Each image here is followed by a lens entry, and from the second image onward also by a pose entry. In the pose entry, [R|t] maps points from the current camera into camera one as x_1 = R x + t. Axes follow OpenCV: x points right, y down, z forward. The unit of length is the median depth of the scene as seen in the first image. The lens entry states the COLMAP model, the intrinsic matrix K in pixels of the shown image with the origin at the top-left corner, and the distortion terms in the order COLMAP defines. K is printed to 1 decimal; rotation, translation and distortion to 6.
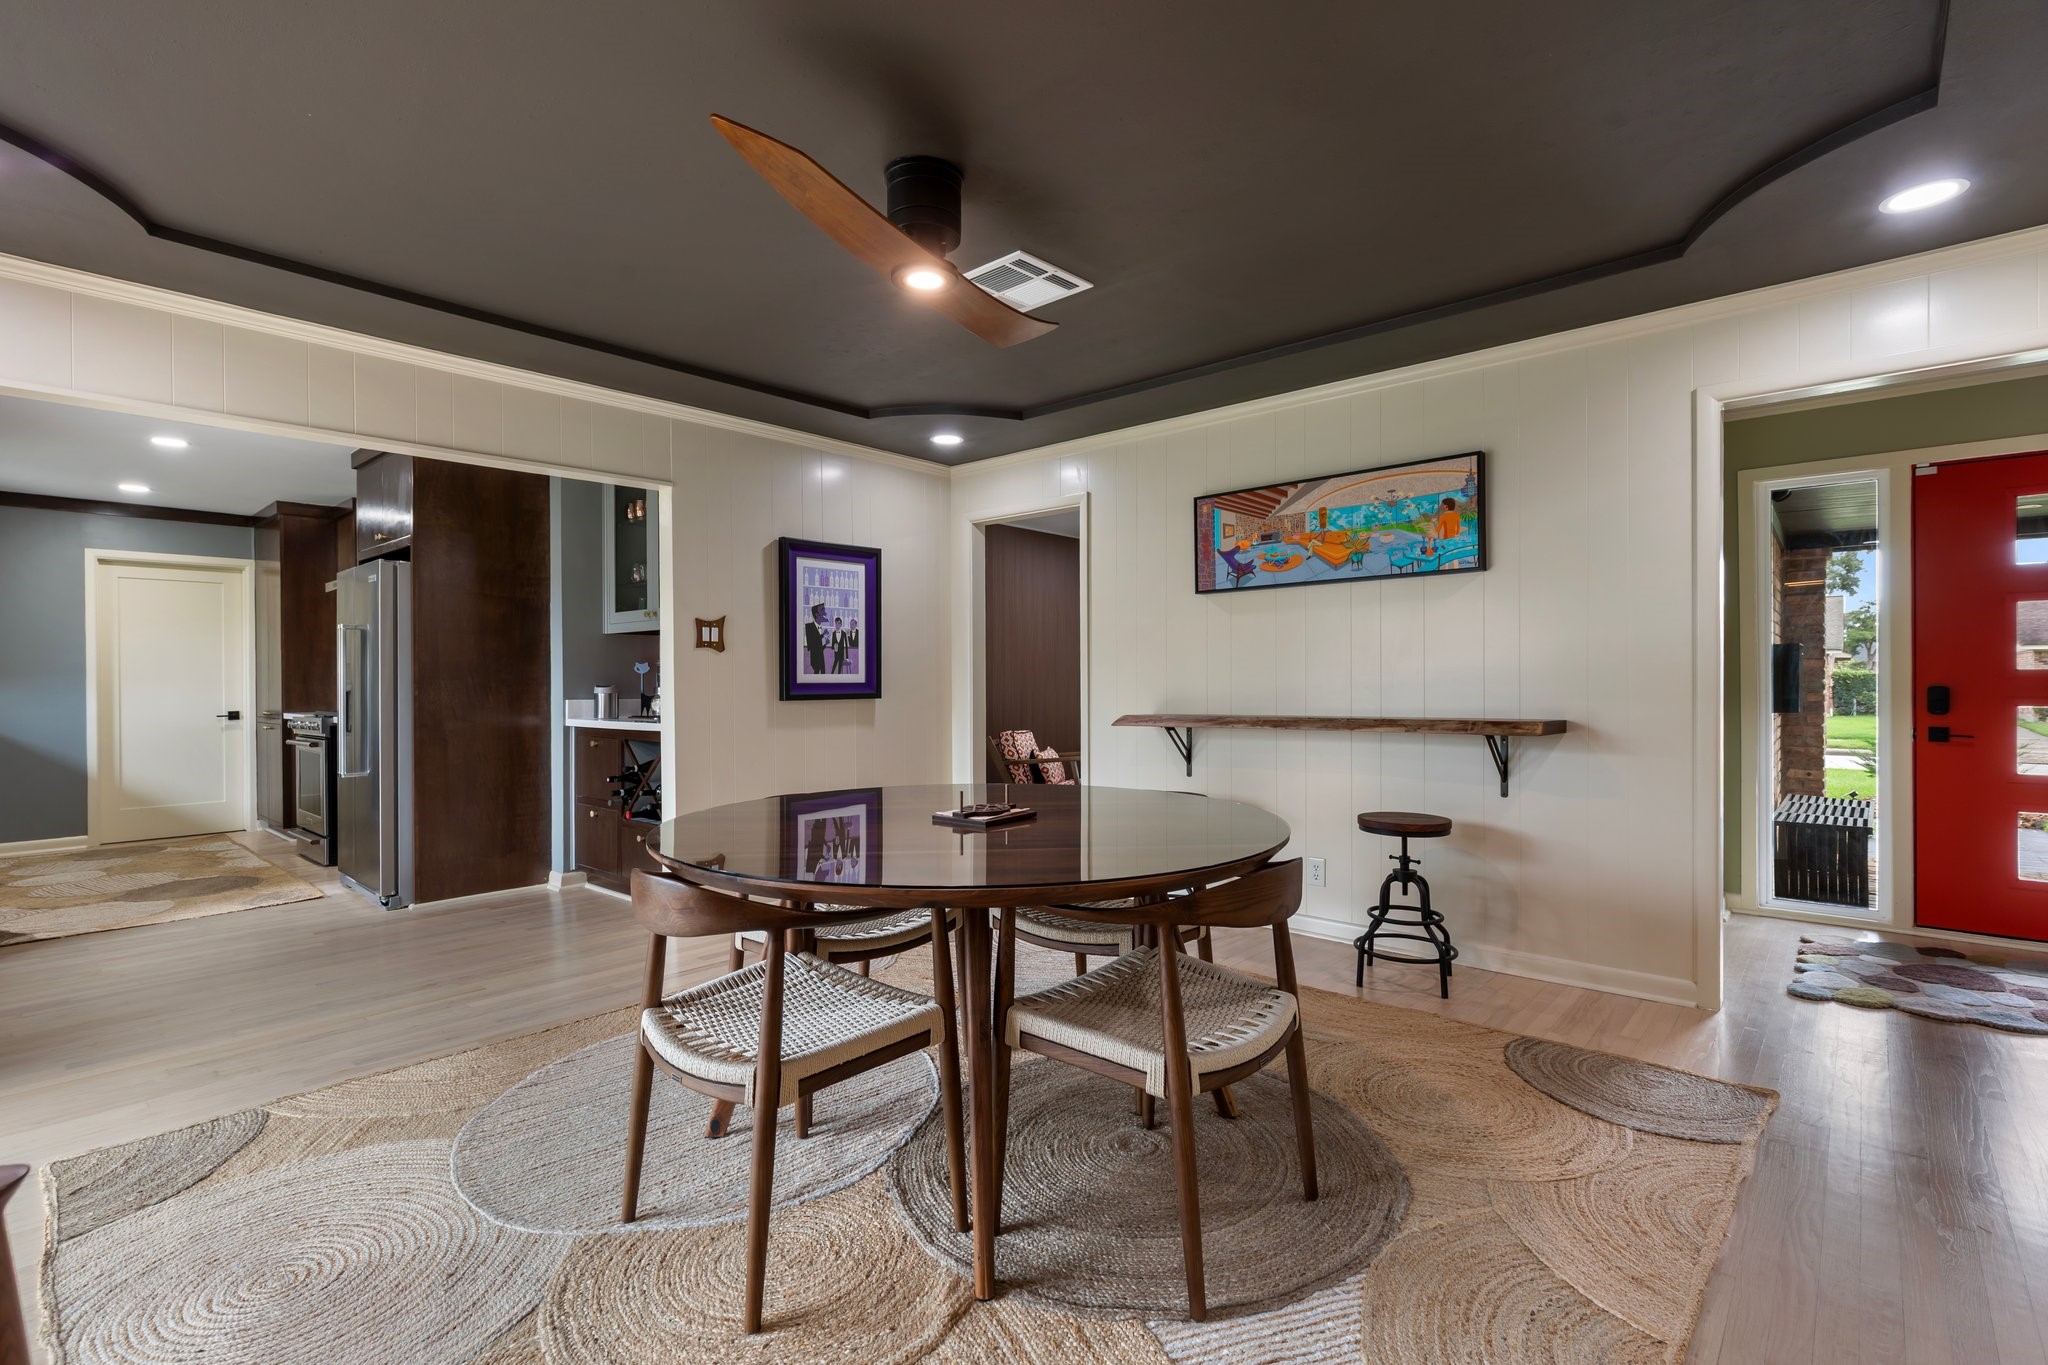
lens RADIAL K [[928.8, 0, 1023.7], [0, 928.8, 676.1], [0, 0, 1]] dist [-0.005240, -0.000342]
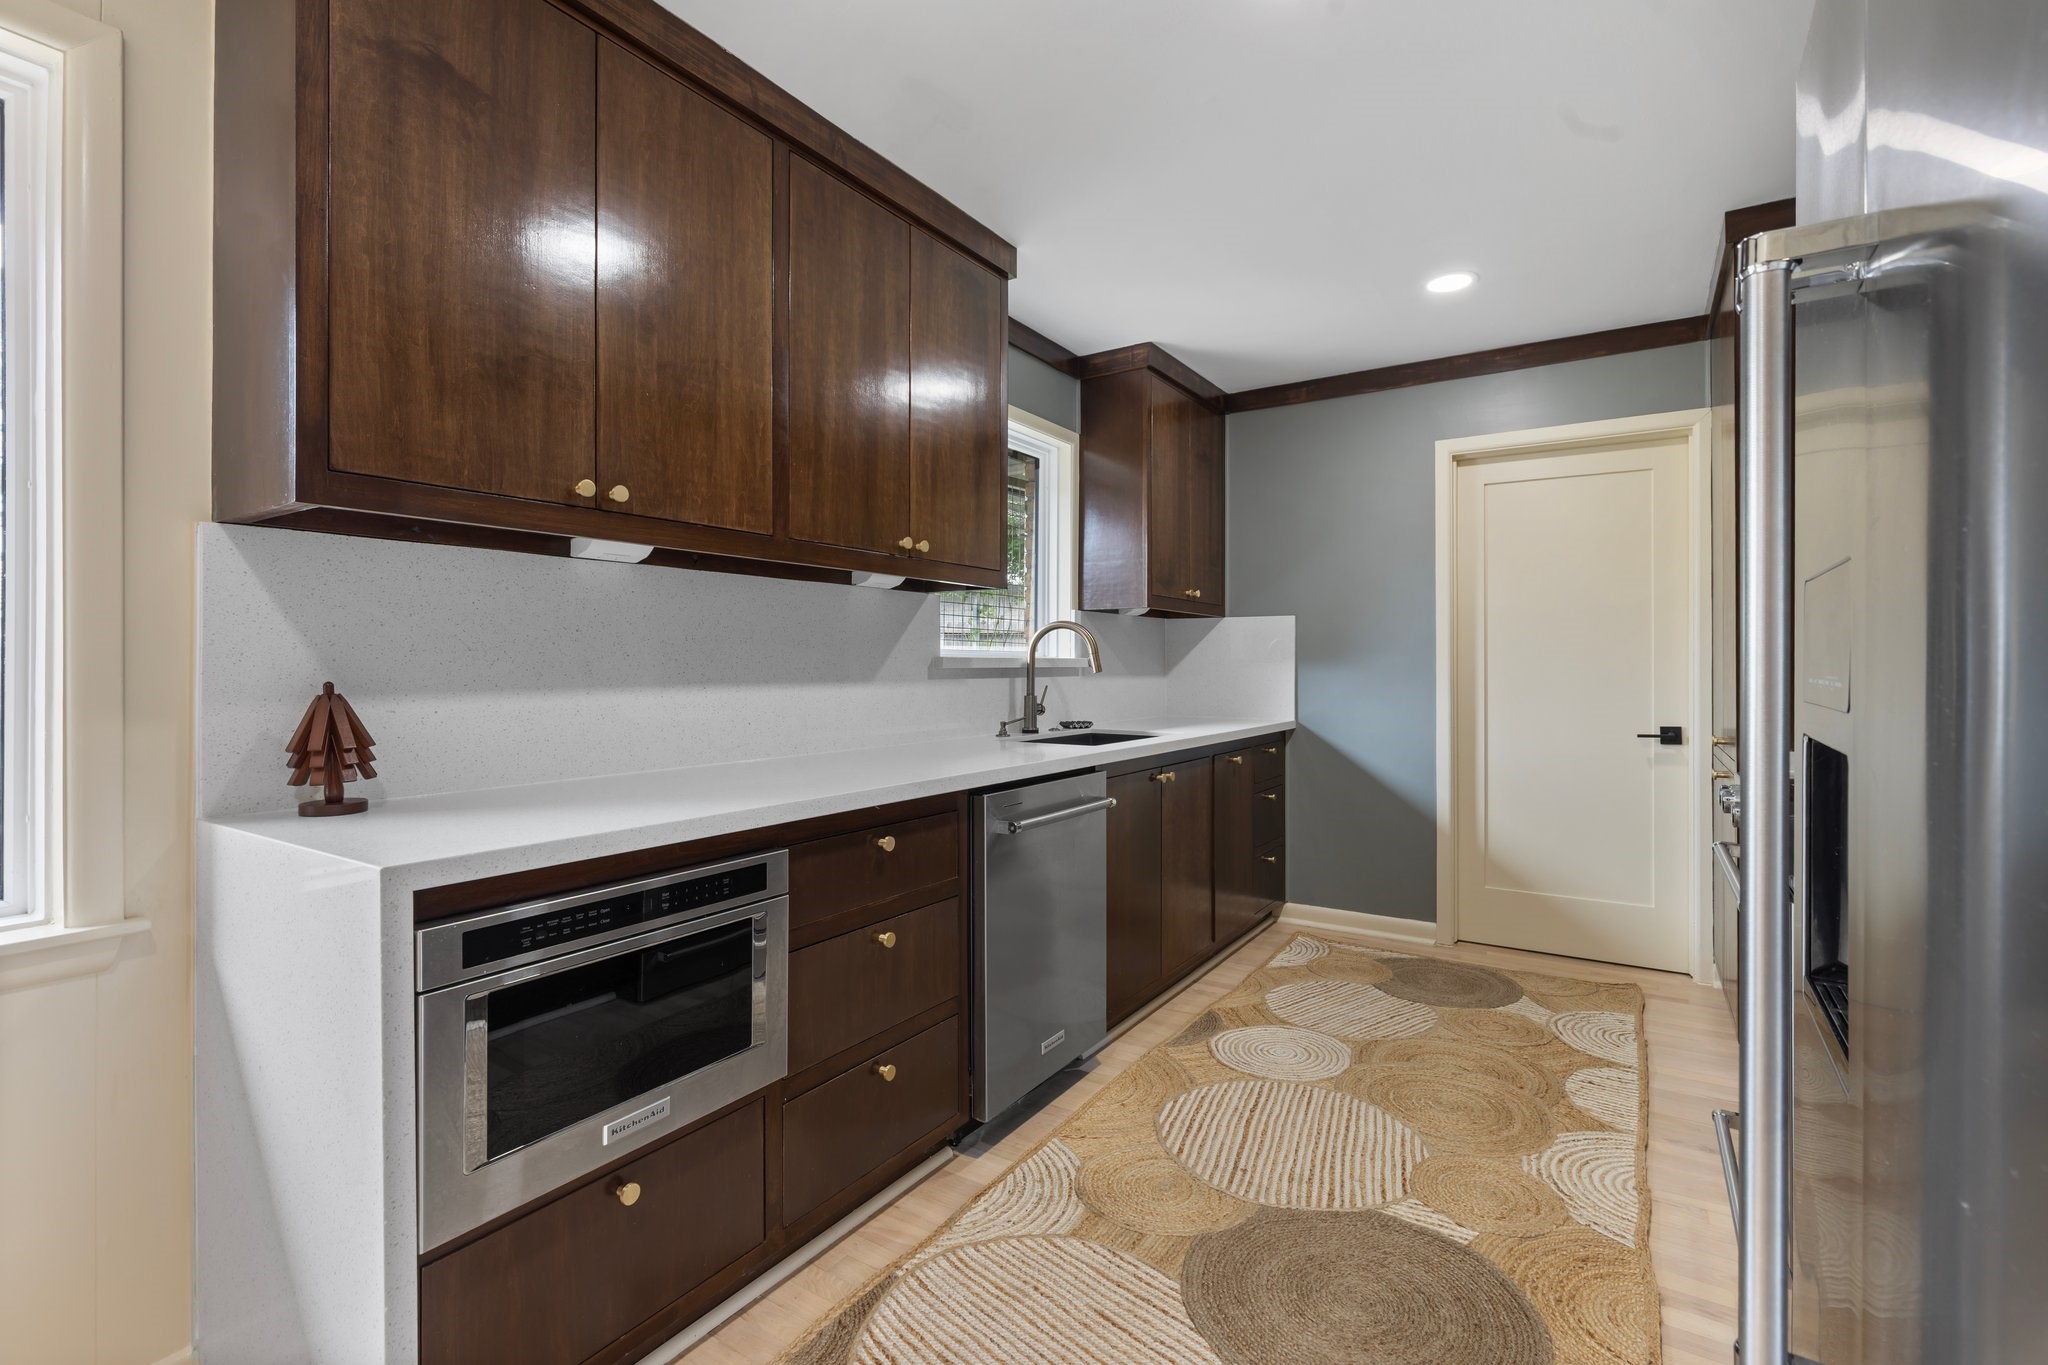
lens RADIAL K [[928.8, 0, 1022.0], [0, 928.8, 670.0], [0, 0, 1]] dist [-0.005240, -0.000342]
pose [[0.120284, 0.009078, -0.992698, -0.583353], [0.003525, 0.999948, 0.009571, 0.003181], [0.992733, -0.004650, 0.120245, 0.855326]]
